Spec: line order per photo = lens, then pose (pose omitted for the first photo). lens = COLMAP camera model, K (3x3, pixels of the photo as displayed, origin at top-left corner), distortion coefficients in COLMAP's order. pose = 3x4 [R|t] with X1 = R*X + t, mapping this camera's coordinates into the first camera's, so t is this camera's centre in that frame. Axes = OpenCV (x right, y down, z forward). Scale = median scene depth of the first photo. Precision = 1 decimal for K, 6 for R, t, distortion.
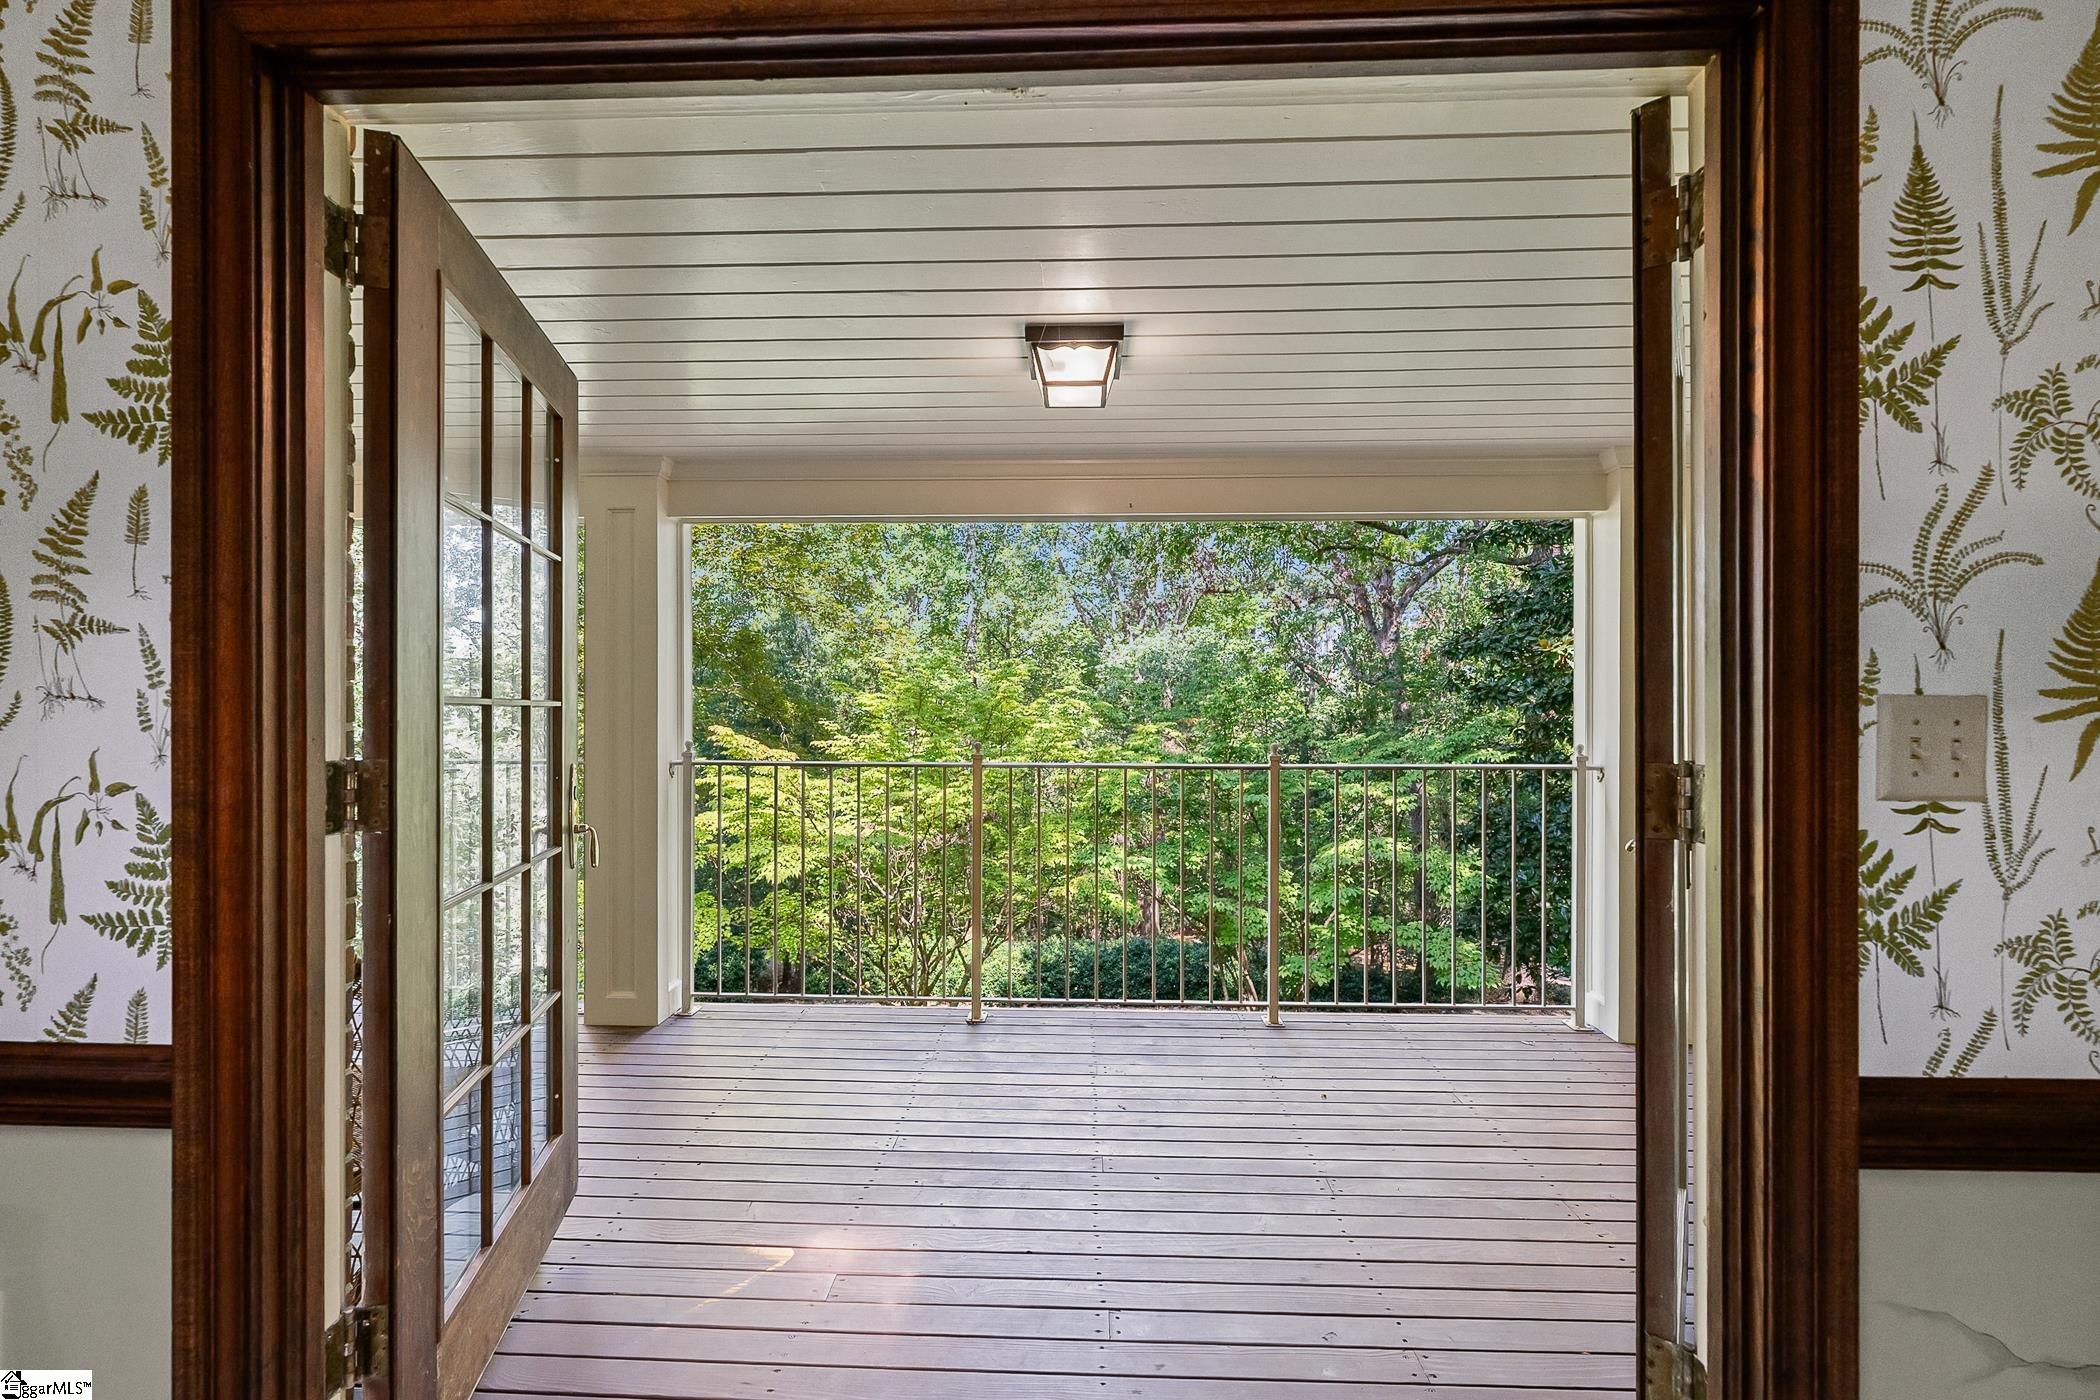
lens RADIAL K [[836.3, 0, 1051.7], [0, 836.3, 708.7], [0, 0, 1]] dist [-0.001606, -0.000044]
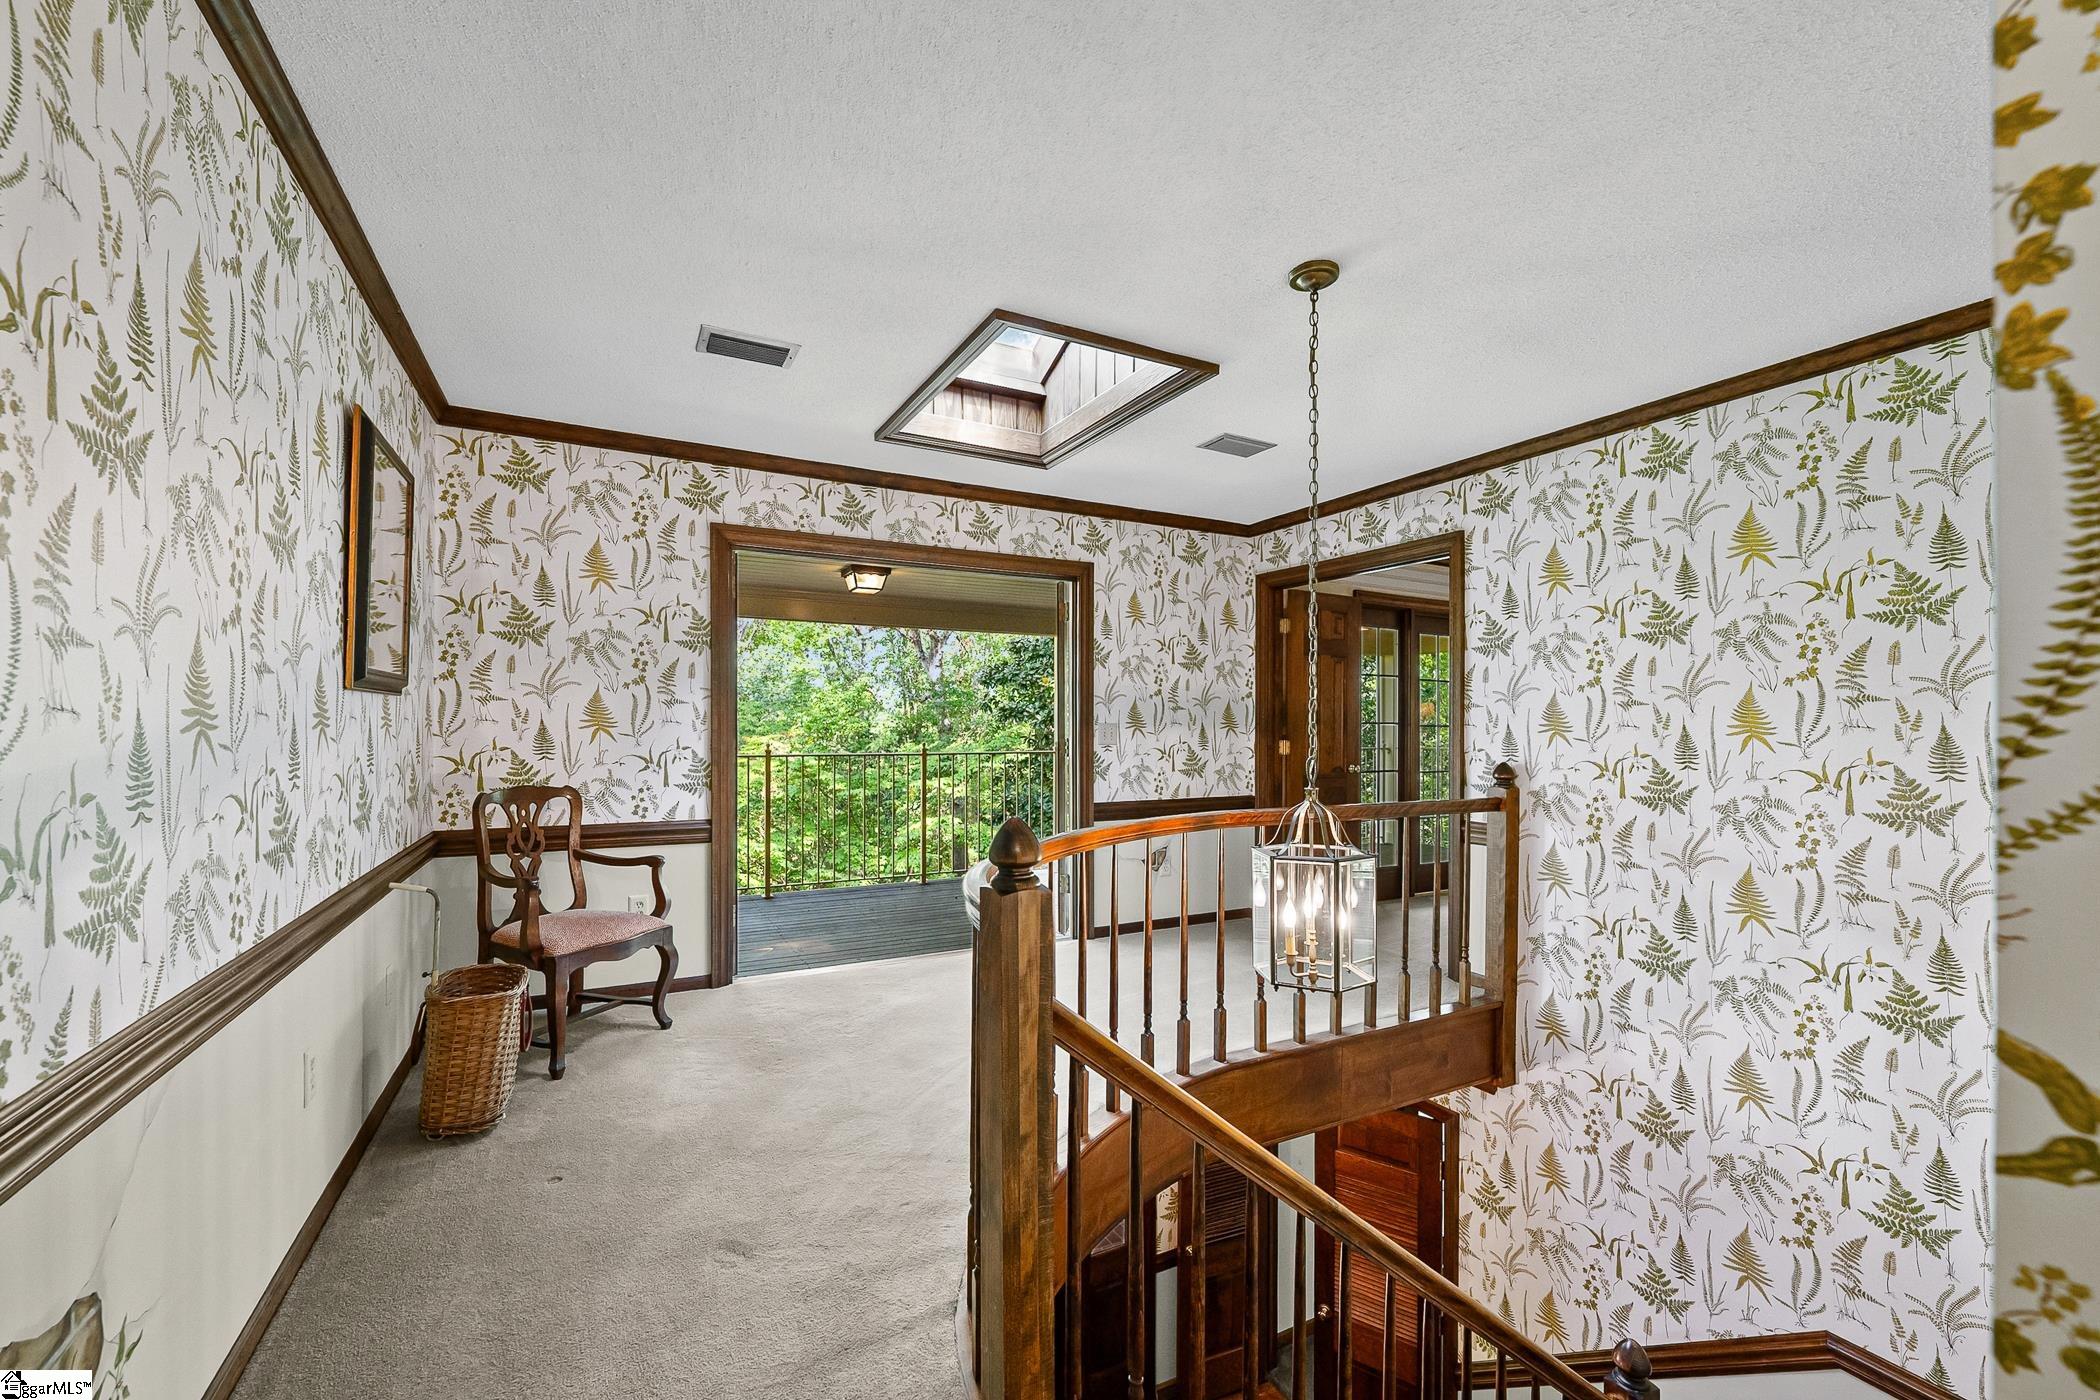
lens RADIAL K [[836.3, 0, 1048.0], [0, 836.3, 716.1], [0, 0, 1]] dist [-0.001606, -0.000044]
pose [[0.861913, 0.007066, 0.507007, -1.590585], [-0.003049, 0.999957, -0.008753, -0.013137], [-0.507047, 0.005998, 0.861897, -2.808119]]
